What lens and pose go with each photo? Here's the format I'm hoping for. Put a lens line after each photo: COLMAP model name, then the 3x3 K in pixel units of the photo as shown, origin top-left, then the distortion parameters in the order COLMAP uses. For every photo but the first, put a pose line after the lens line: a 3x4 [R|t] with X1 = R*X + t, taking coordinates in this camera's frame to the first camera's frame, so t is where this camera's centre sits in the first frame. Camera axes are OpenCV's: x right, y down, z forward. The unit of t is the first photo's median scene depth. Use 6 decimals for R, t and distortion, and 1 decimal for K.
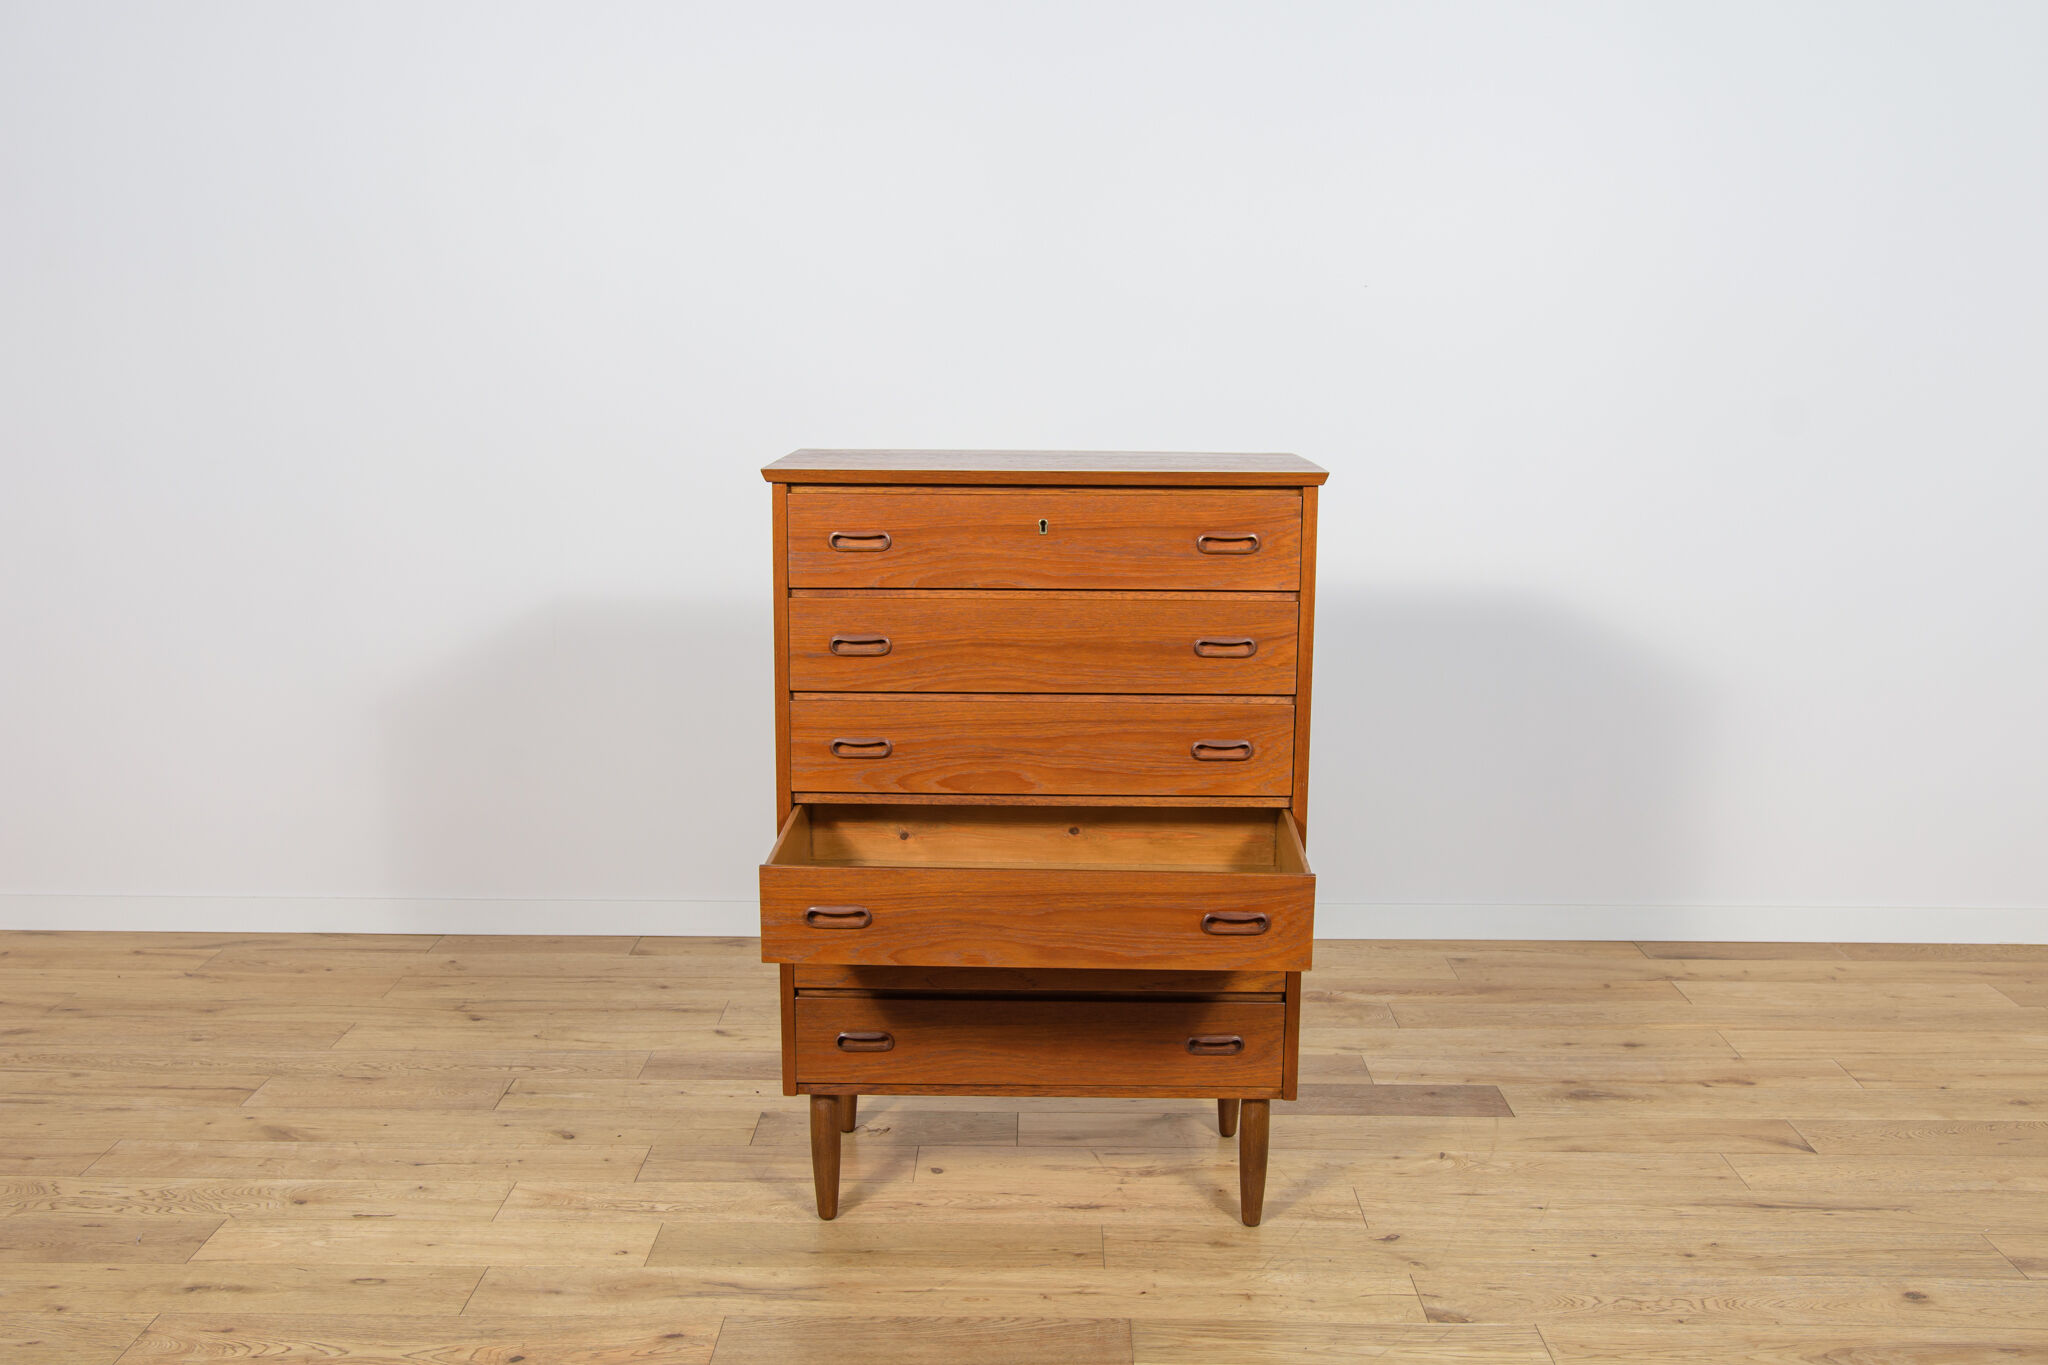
lens RADIAL K [[1961.9, 0, 1020.8], [0, 1961.9, 673.7], [0, 0, 1]] dist [-0.044912, 0.094179]
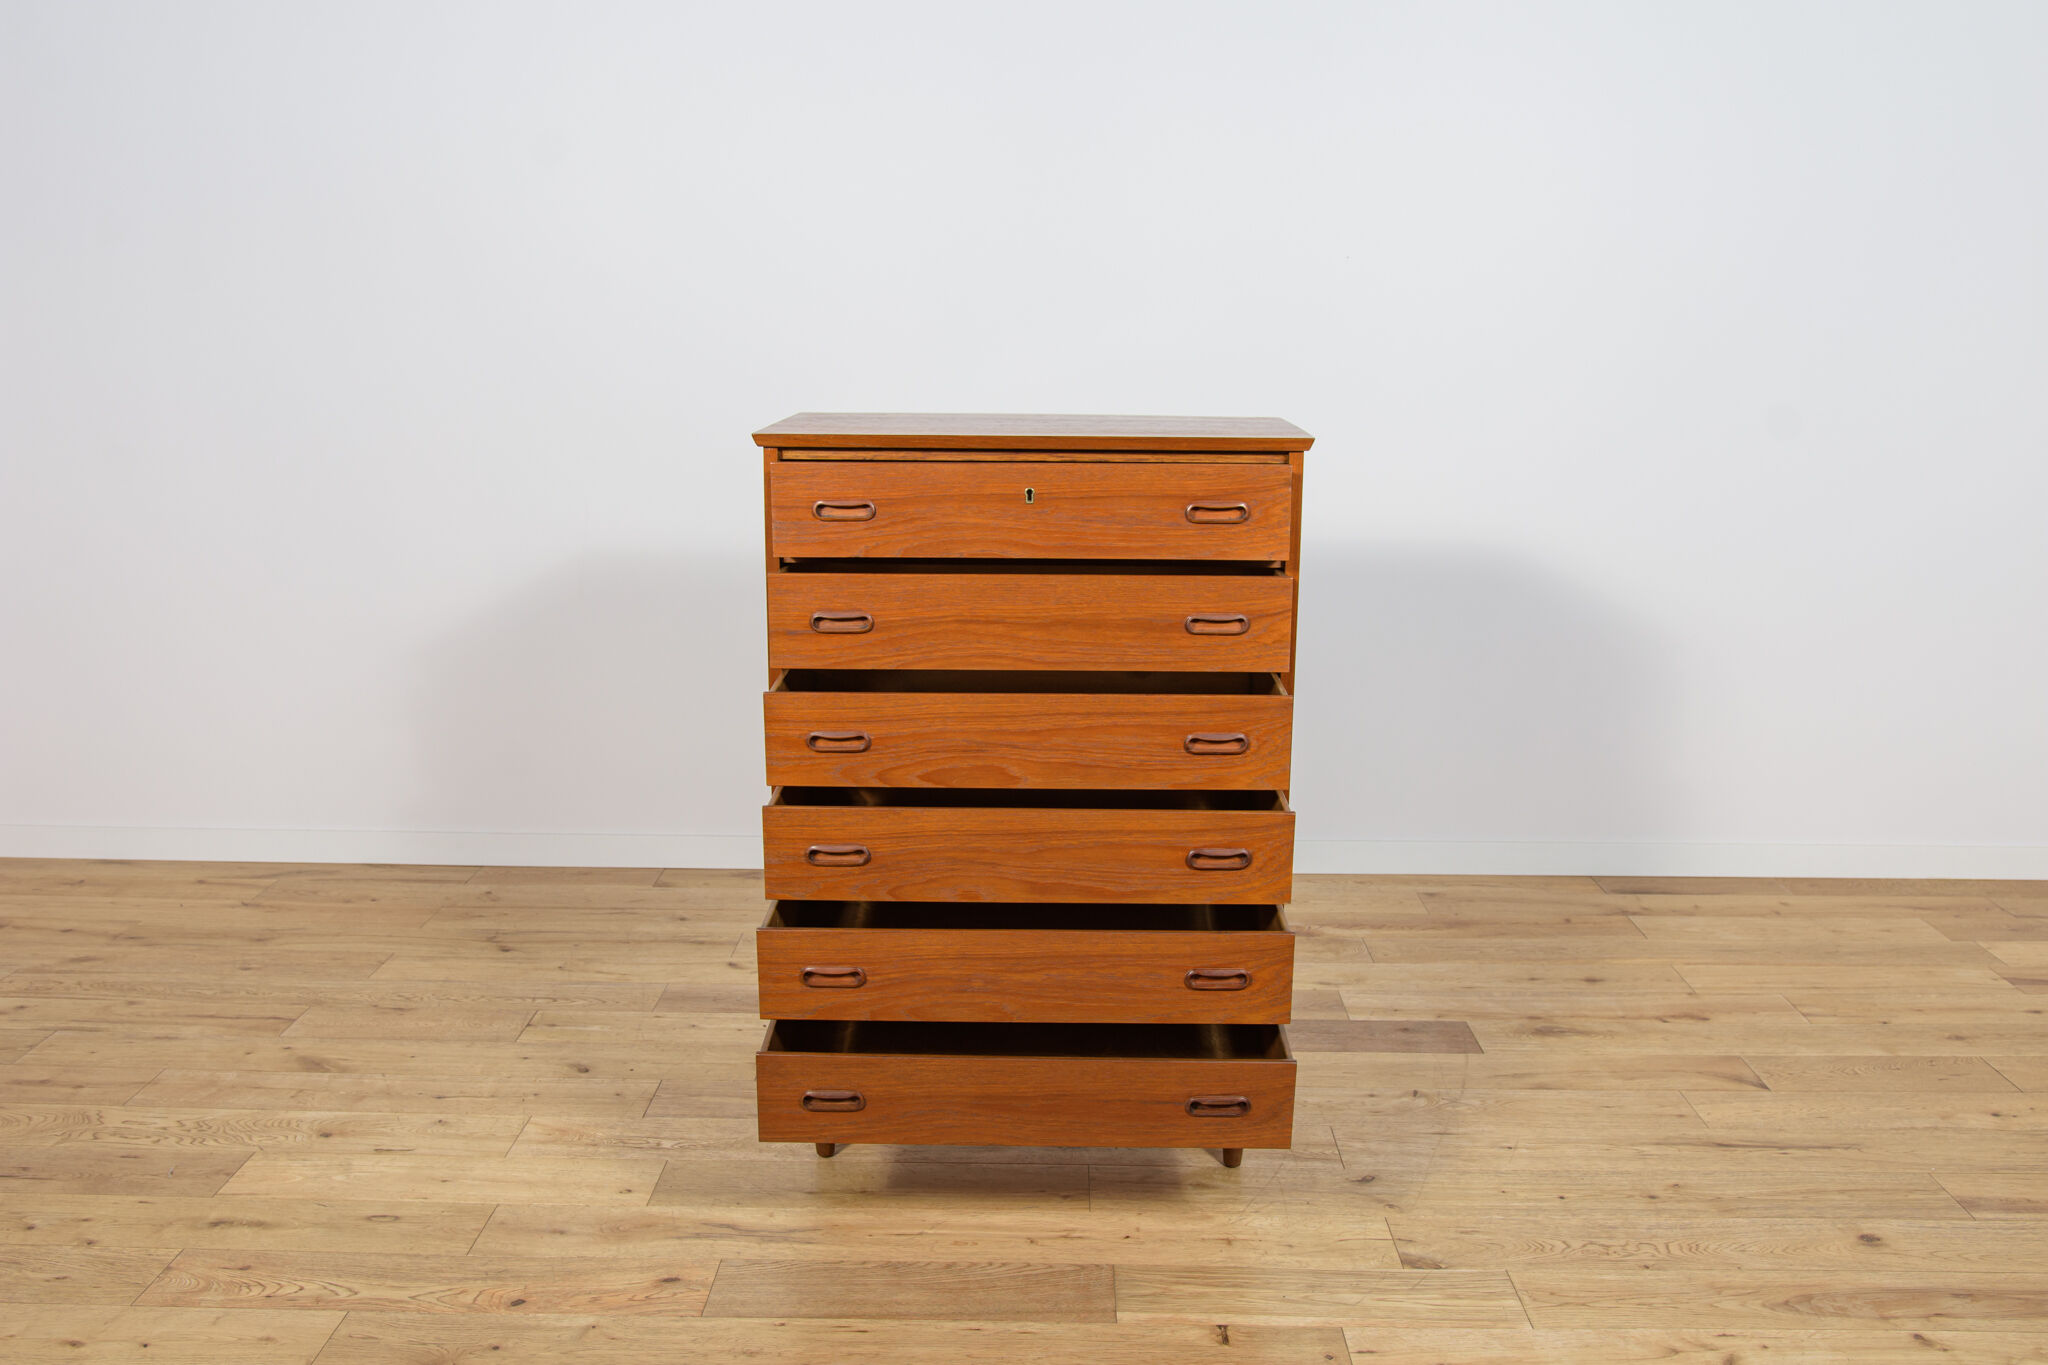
lens RADIAL K [[1712.0, 0, 1021.3], [0, 1712.0, 681.3], [0, 0, 1]] dist [-0.078710, 0.076445]
pose [[0.999968, 0.002632, -0.007563, 0.011363], [-0.002294, 0.999015, 0.044316, -0.014183], [0.007672, -0.044297, 0.998989, 0.103619]]
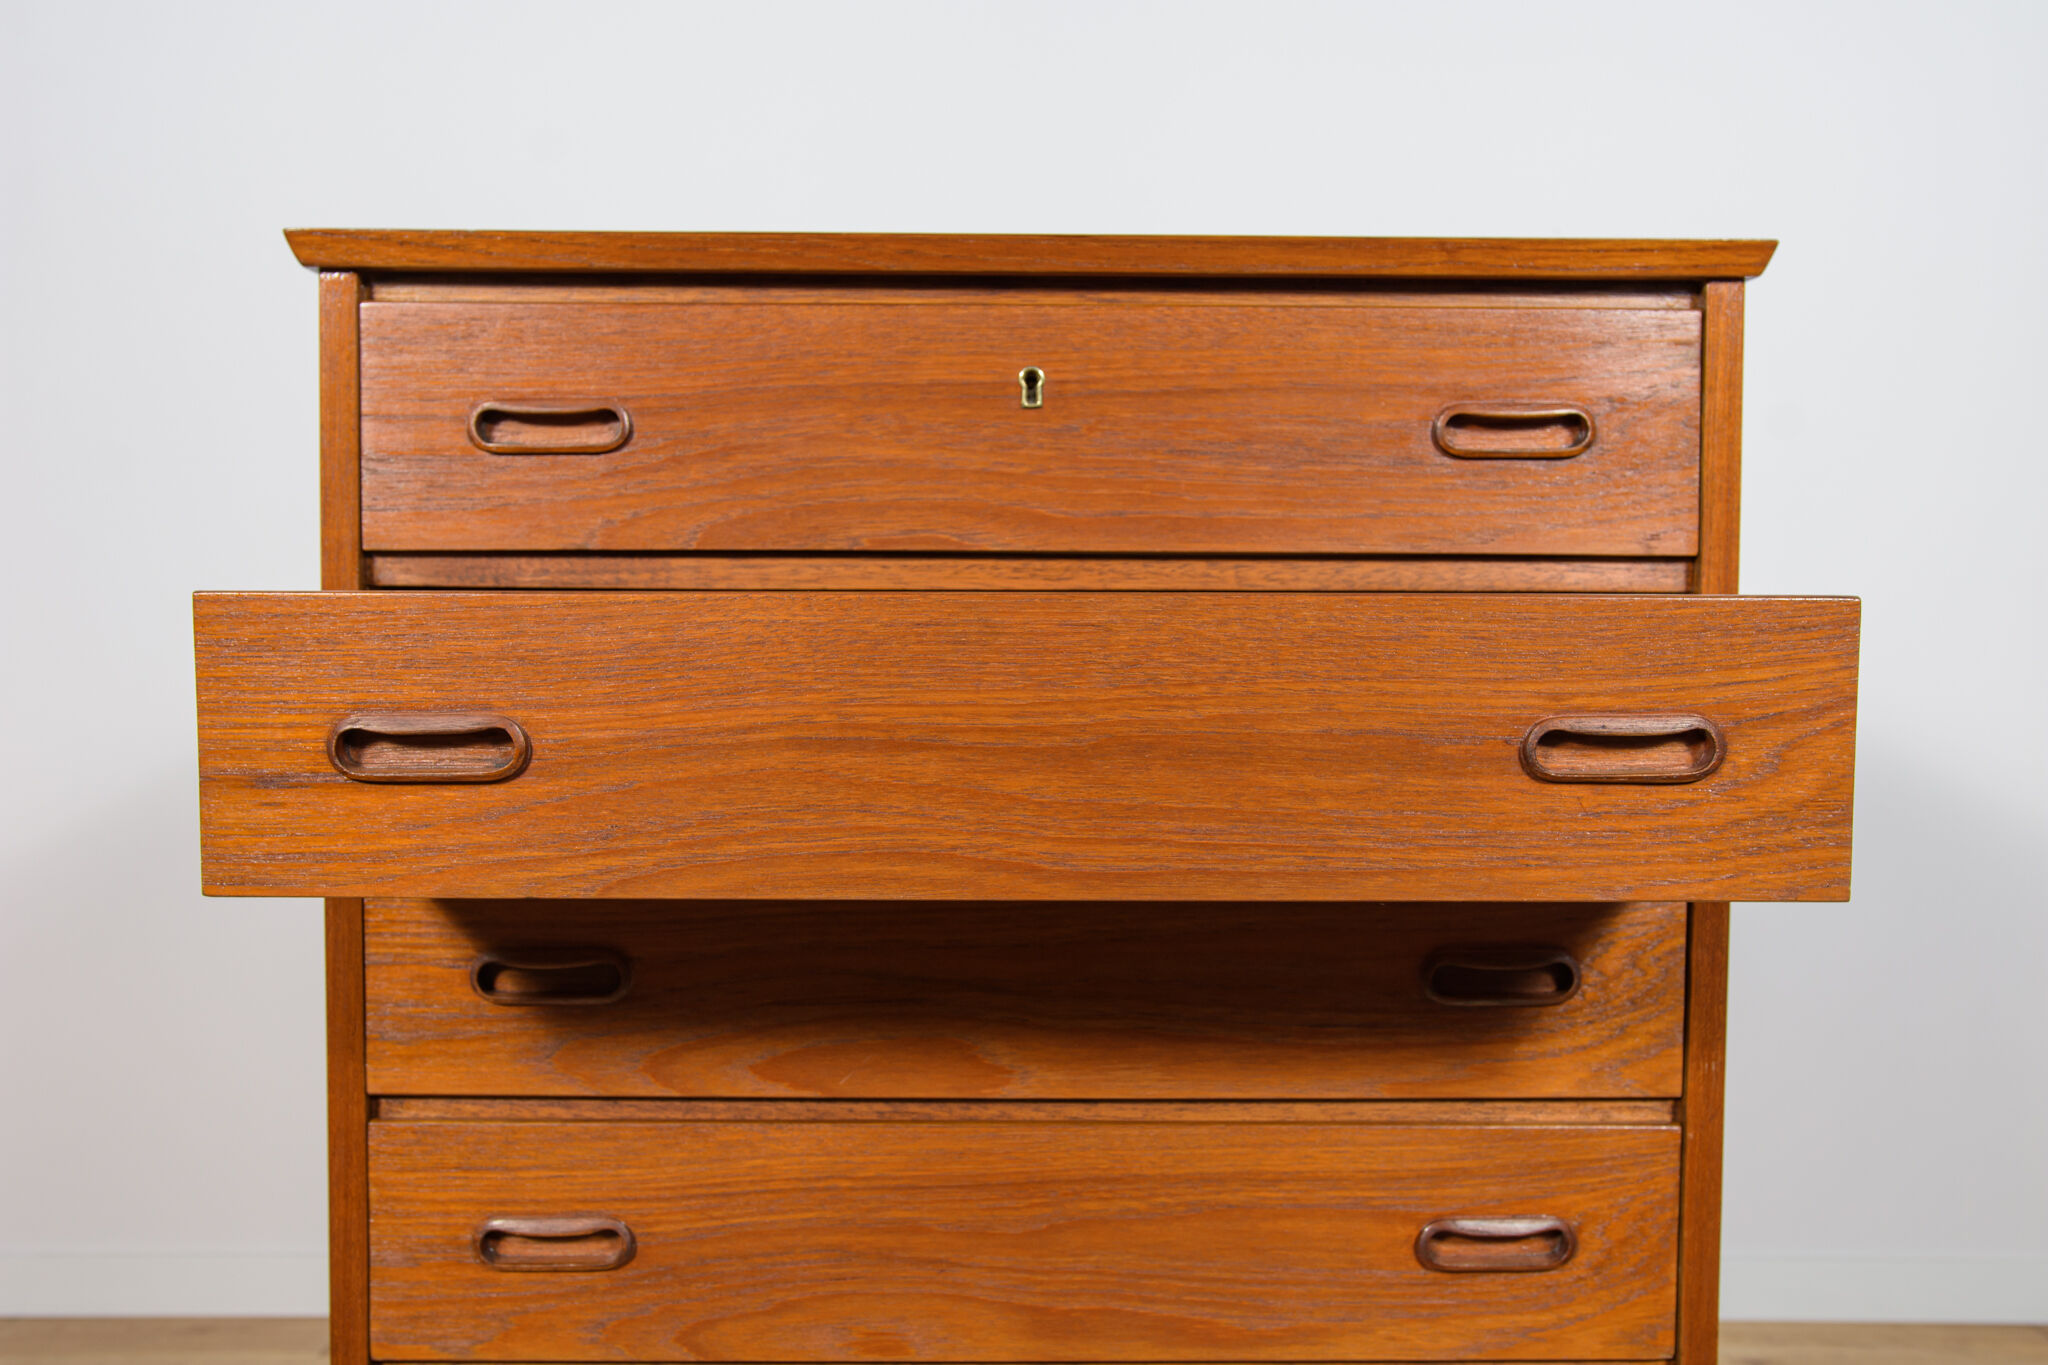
lens RADIAL K [[1961.9, 0, 1020.8], [0, 1961.9, 673.7], [0, 0, 1]] dist [-0.044912, 0.094179]
pose [[0.999699, -0.000856, 0.024539, -0.000072], [0.004162, 0.990839, -0.134986, 0.028126], [-0.024199, 0.135048, 0.990544, 0.557421]]
